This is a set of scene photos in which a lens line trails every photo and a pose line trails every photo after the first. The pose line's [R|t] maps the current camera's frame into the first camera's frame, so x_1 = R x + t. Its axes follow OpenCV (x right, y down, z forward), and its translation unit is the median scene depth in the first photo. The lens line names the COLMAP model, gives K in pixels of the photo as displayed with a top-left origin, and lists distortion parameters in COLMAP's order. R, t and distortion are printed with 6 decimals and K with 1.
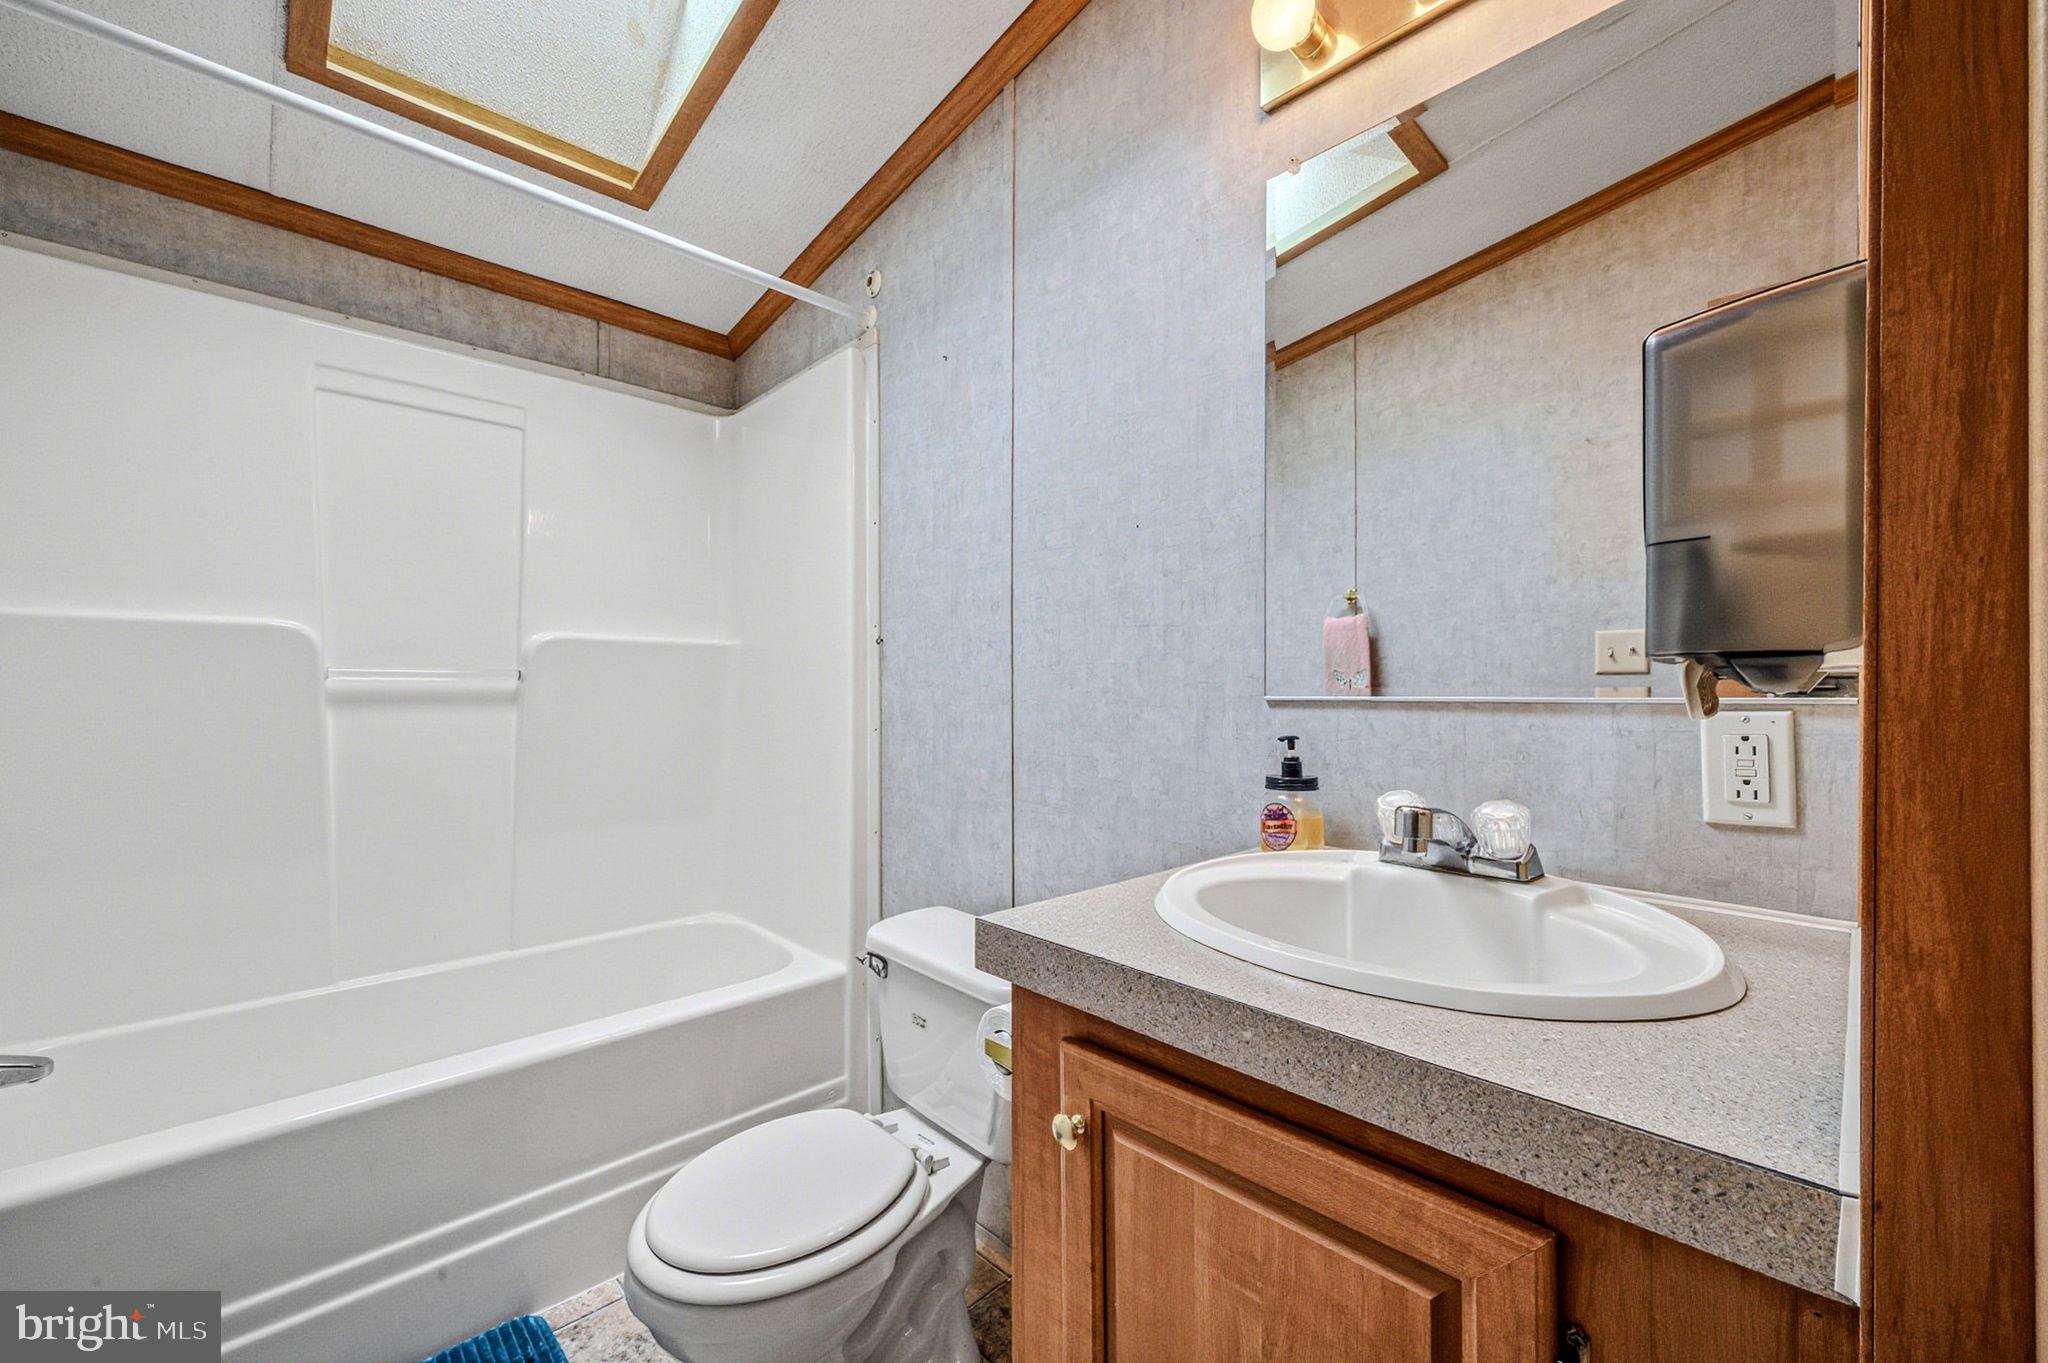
lens RADIAL K [[817.3, 0, 1037.7], [0, 817.3, 688.7], [0, 0, 1]] dist [0.000474, 0.000006]
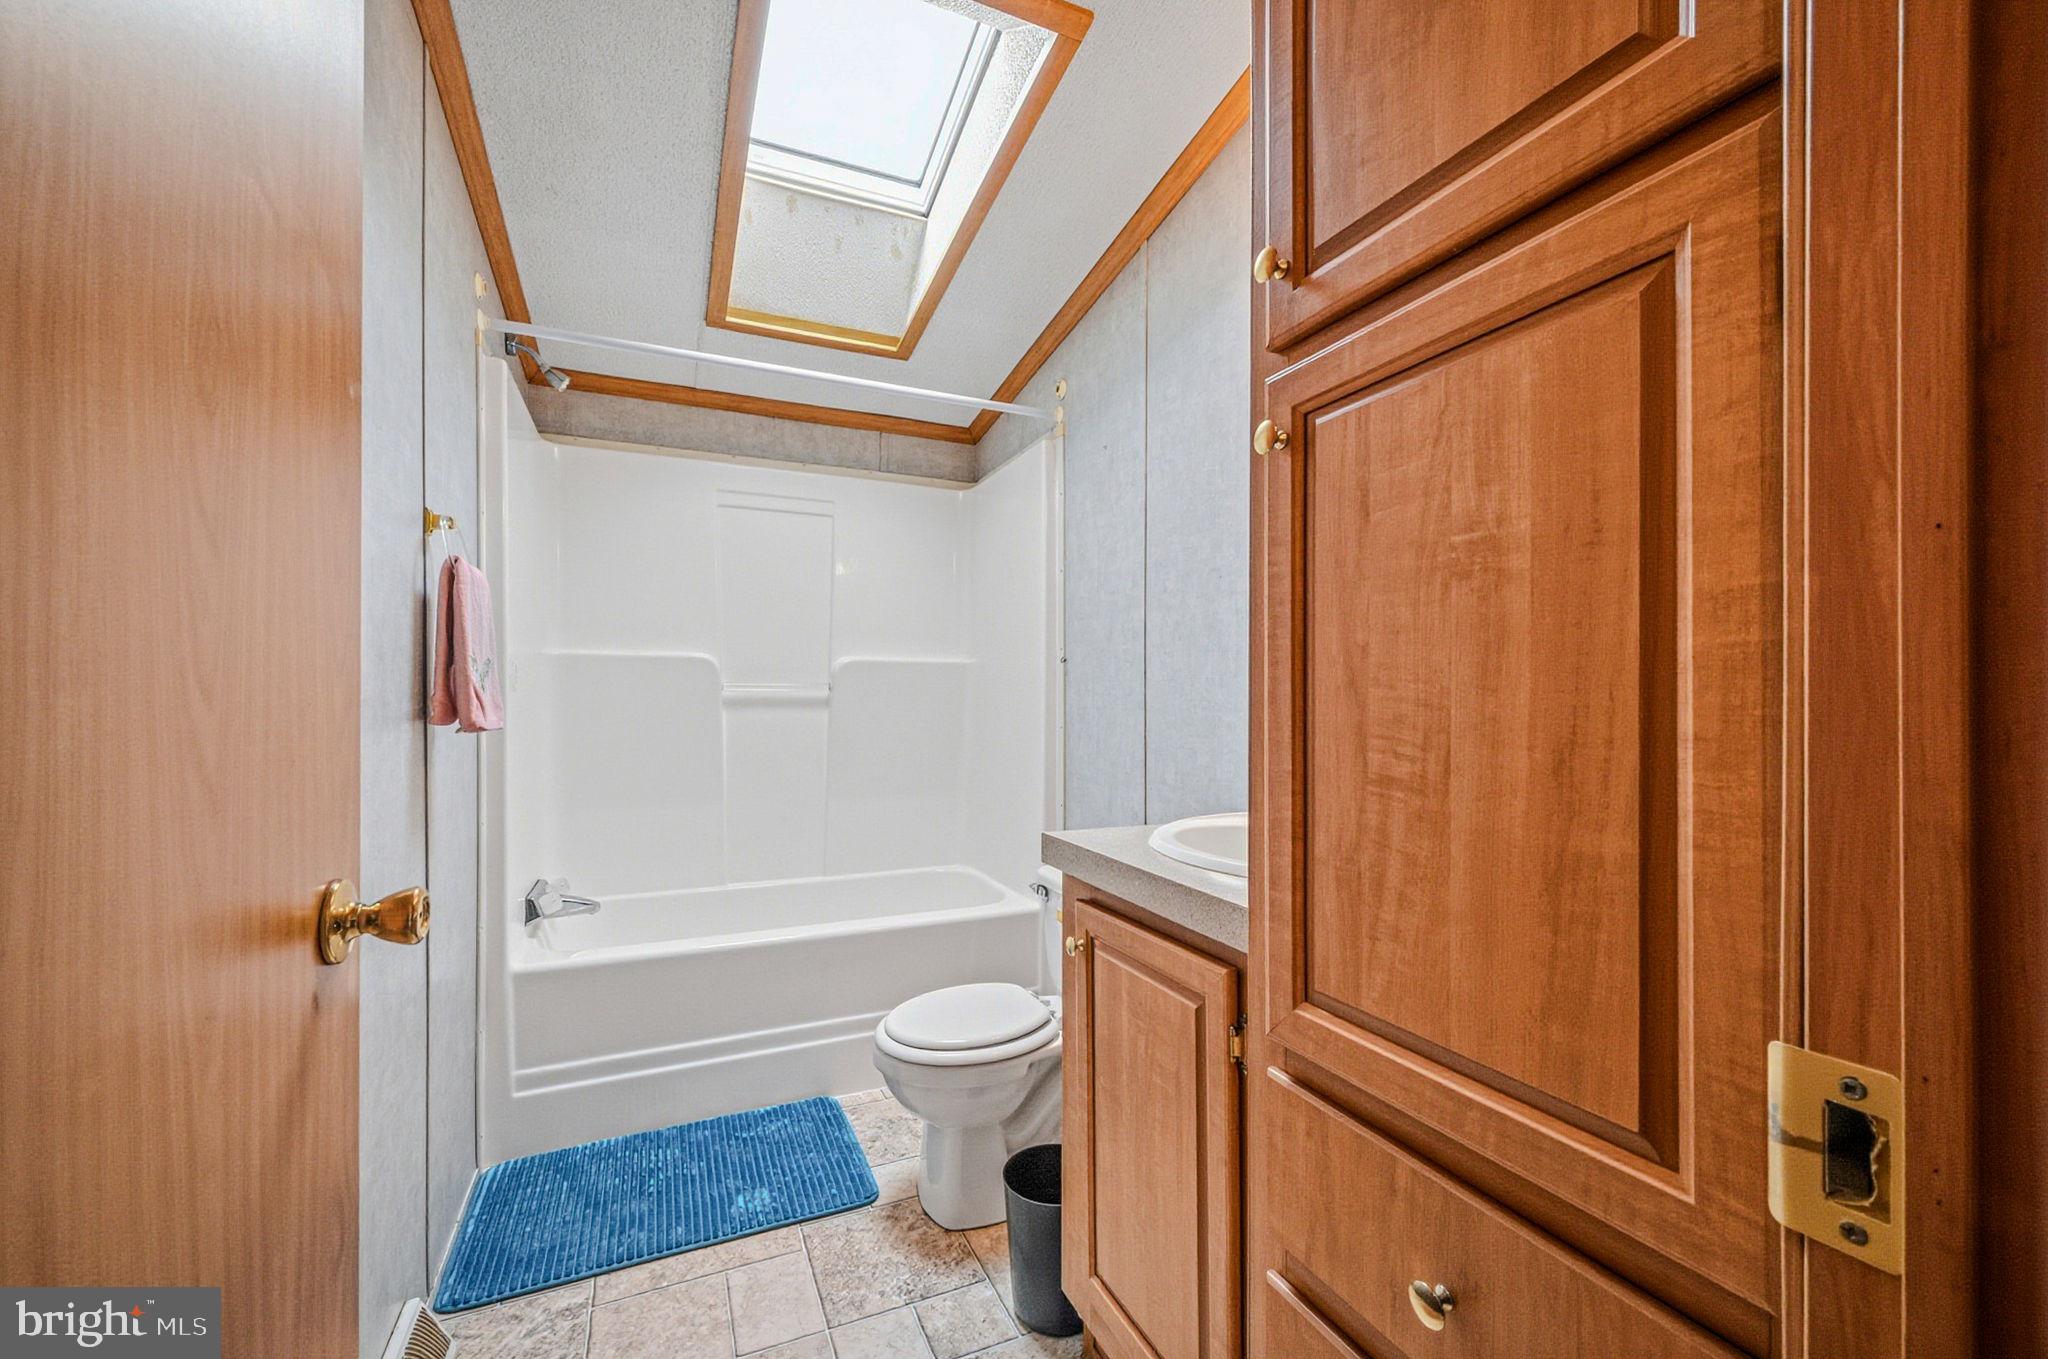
lens RADIAL K [[817.3, 0, 1037.7], [0, 817.3, 686.7], [0, 0, 1]] dist [0.000474, 0.000006]
pose [[0.944608, -0.002577, -0.328191, 0.213537], [-0.000598, 0.999954, -0.009574, -0.003599], [0.328201, 0.009240, 0.944563, -0.278532]]
